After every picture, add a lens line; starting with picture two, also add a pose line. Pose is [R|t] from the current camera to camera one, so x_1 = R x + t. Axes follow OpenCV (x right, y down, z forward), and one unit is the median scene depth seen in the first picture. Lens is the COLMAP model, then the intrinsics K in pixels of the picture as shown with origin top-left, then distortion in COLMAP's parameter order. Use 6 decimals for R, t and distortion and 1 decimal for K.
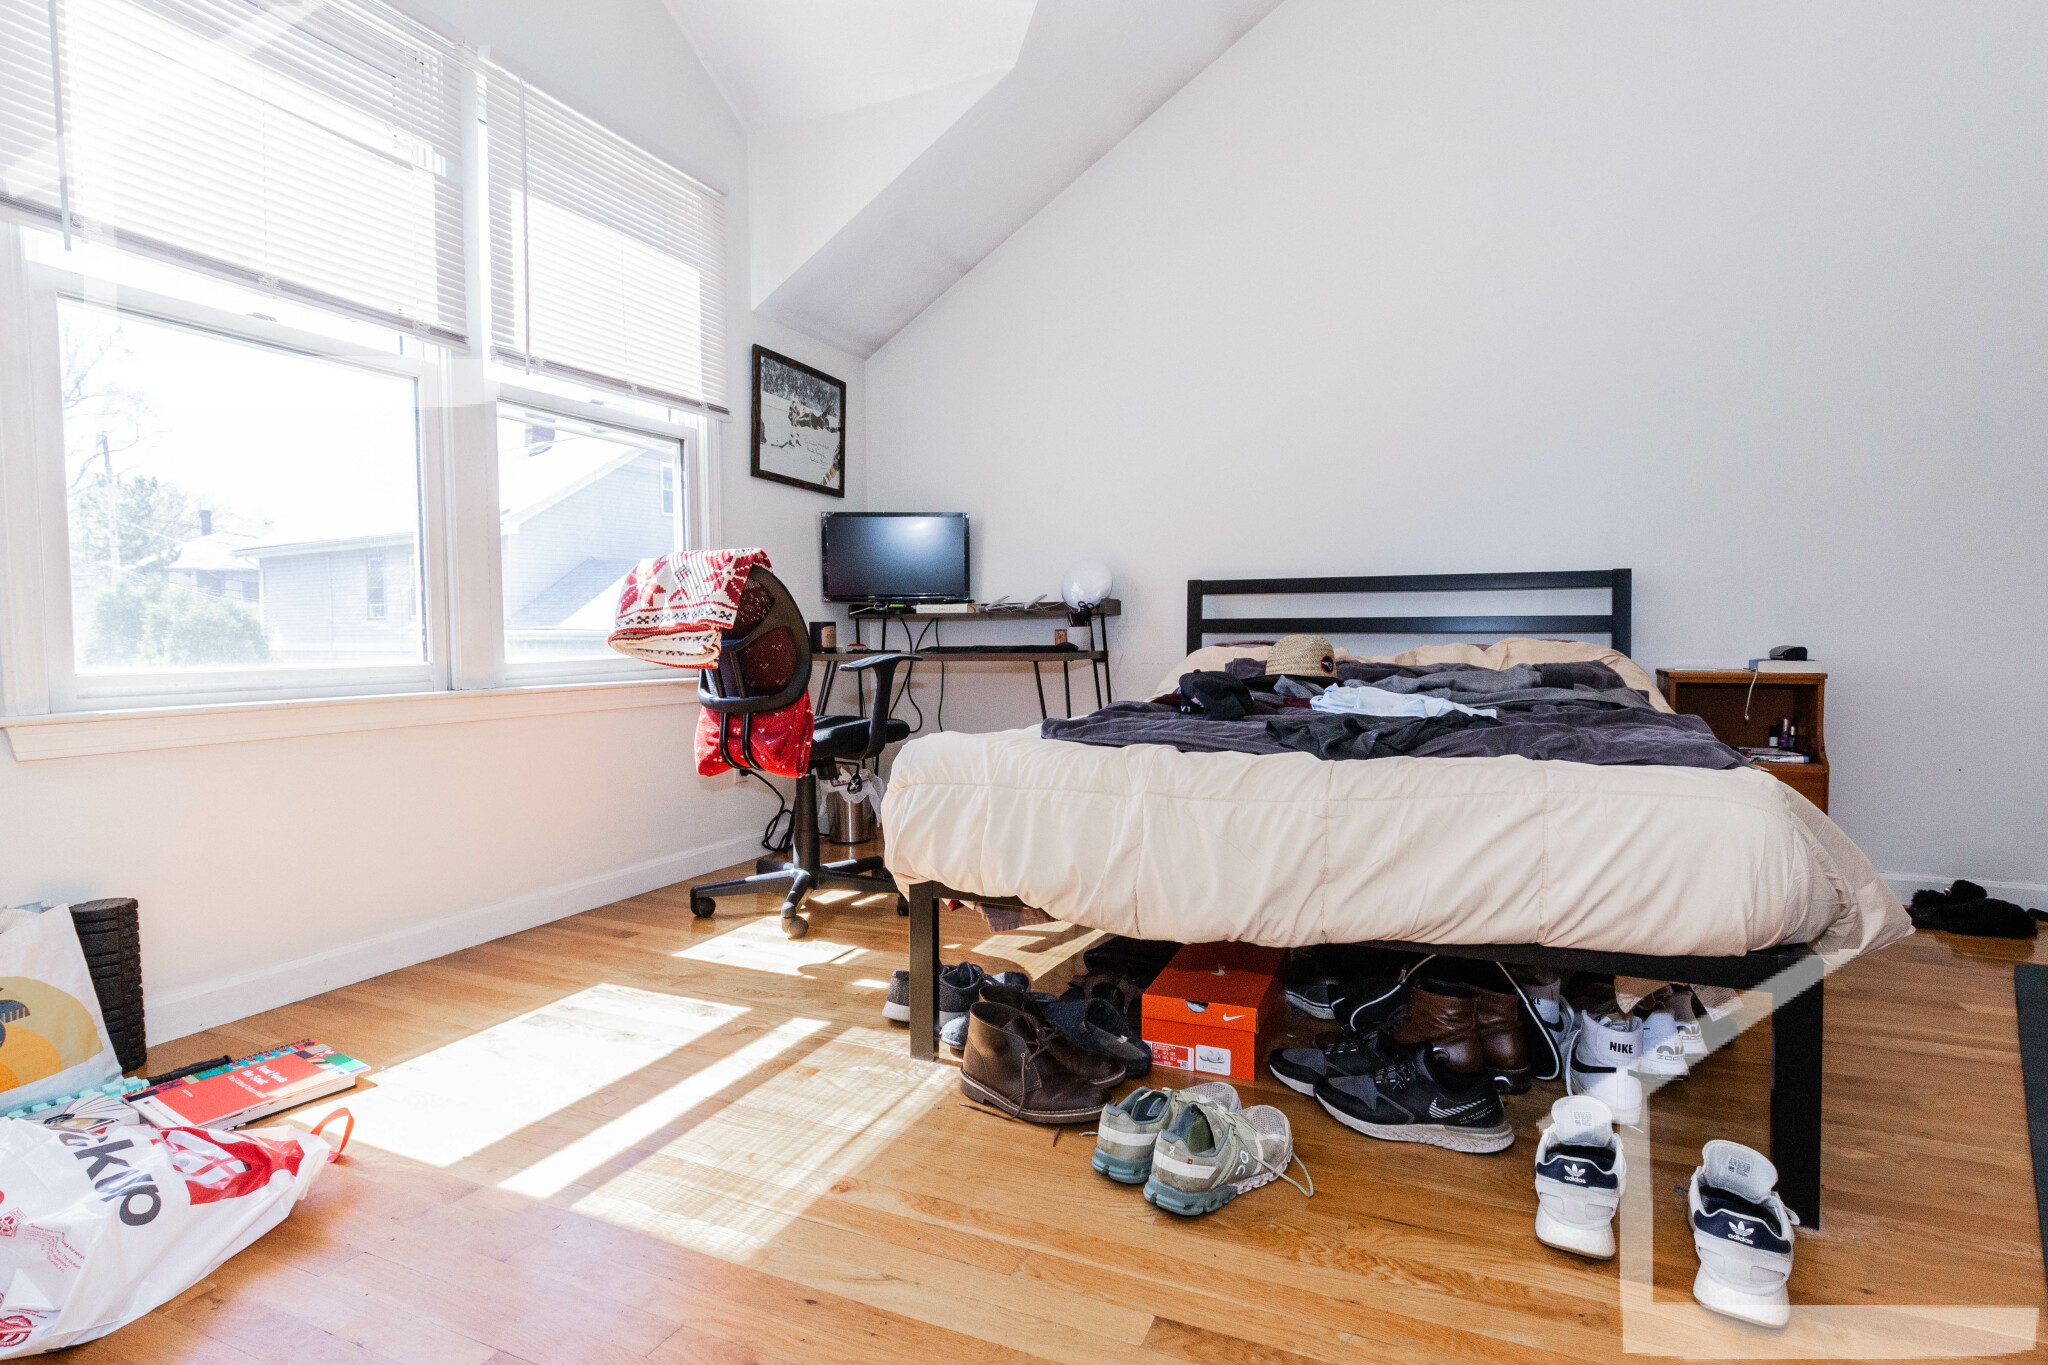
lens RADIAL K [[987.6, 0, 1033.5], [0, 987.6, 677.2], [0, 0, 1]] dist [-0.000293, -0.000136]
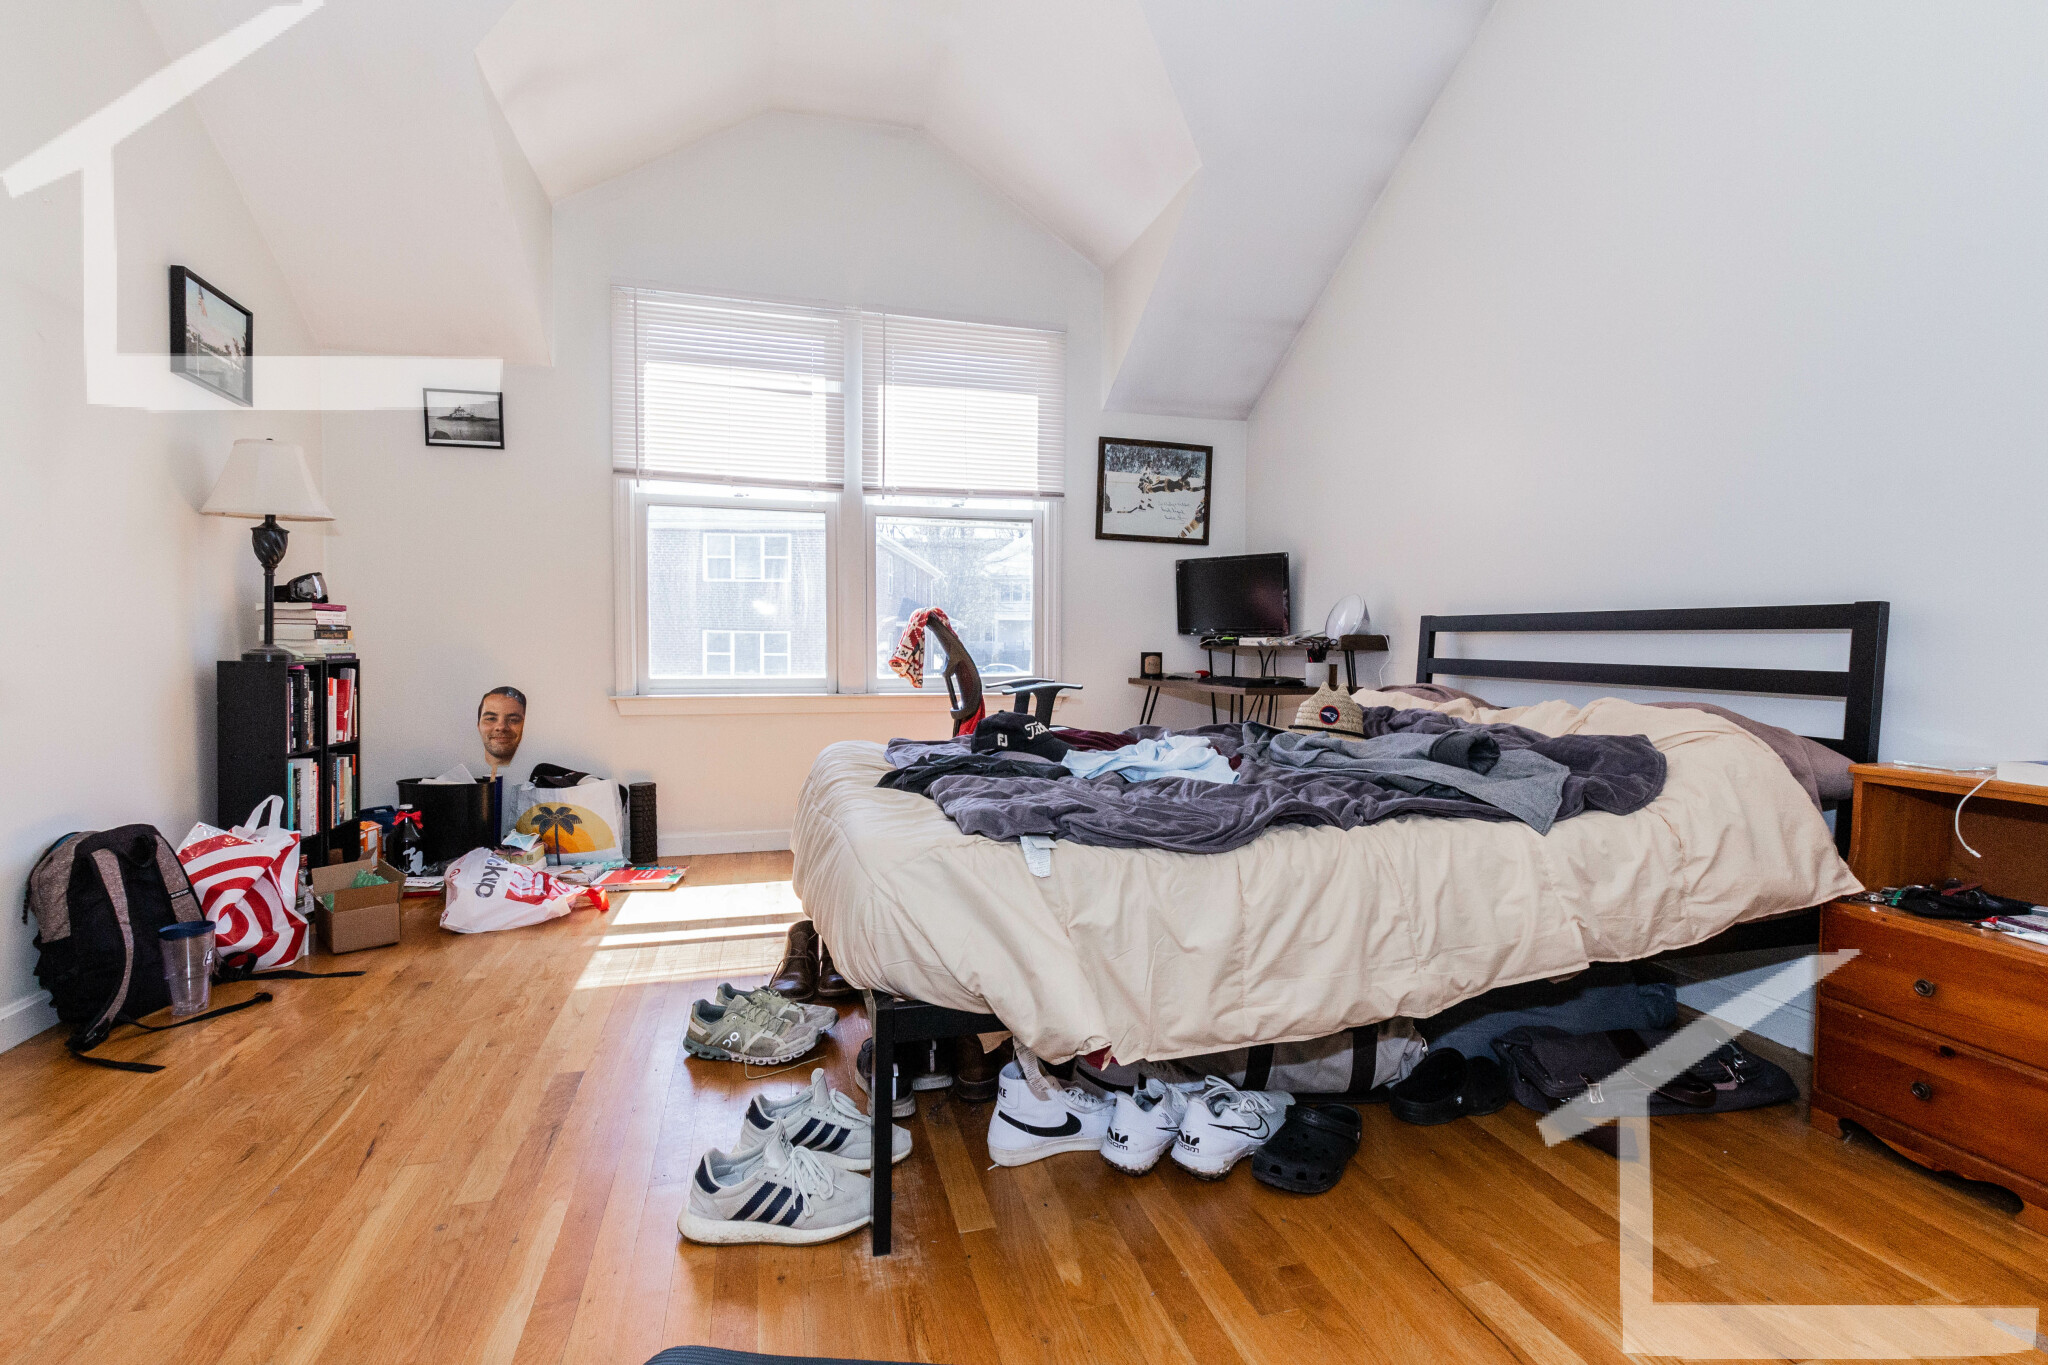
lens RADIAL K [[909.5, 0, 1024.0], [0, 909.5, 682.5], [0, 0, 1]] dist [-0.000371, -0.000071]
pose [[0.660568, 0.042905, -0.749539, 0.549282], [-0.043385, 0.998879, 0.018943, -0.034717], [0.749511, 0.020006, 0.661689, 0.146321]]
